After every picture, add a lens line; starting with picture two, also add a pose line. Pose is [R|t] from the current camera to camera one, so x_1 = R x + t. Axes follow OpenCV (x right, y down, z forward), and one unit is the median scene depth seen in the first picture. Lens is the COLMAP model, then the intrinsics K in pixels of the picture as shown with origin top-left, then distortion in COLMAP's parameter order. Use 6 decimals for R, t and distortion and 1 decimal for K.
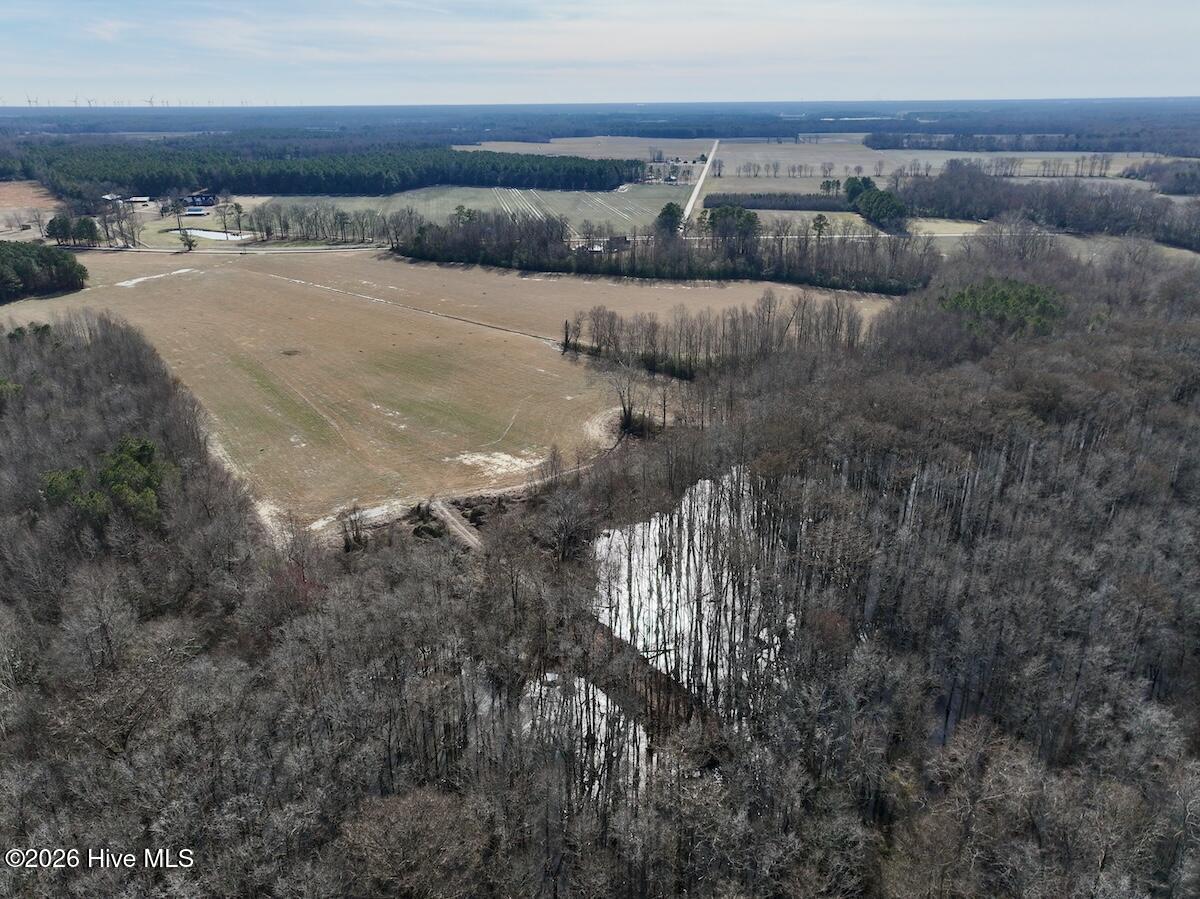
lens RADIAL K [[856.1, 0, 596.5], [0, 856.1, 442.2], [0, 0, 1]] dist [-0.000682, 0.002845]
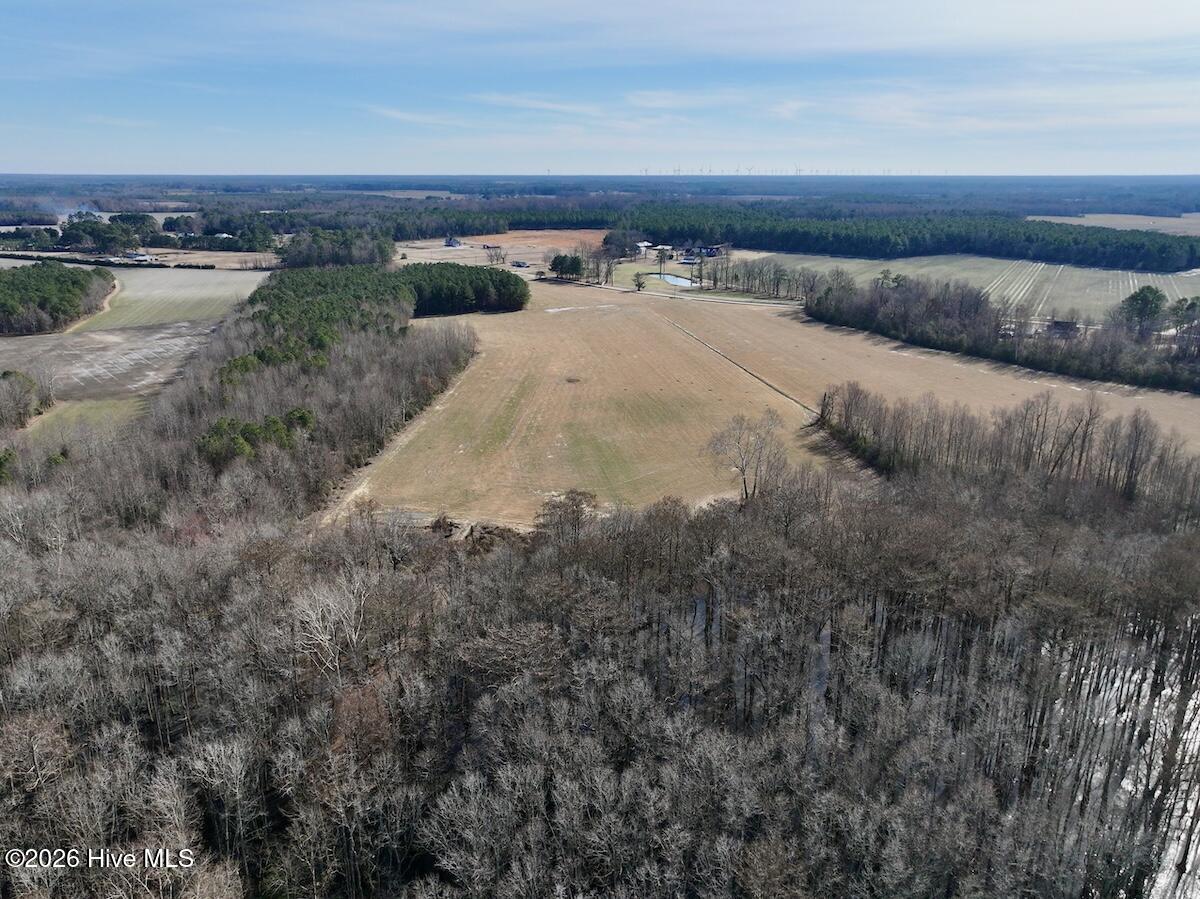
lens RADIAL K [[856.1, 0, 597.0], [0, 856.1, 456.8], [0, 0, 1]] dist [-0.000682, 0.002845]
pose [[0.769805, 0.205693, -0.604227, 0.188396], [-0.240020, 0.970457, 0.024573, -0.024697], [0.591430, 0.126110, 0.796433, 0.090953]]
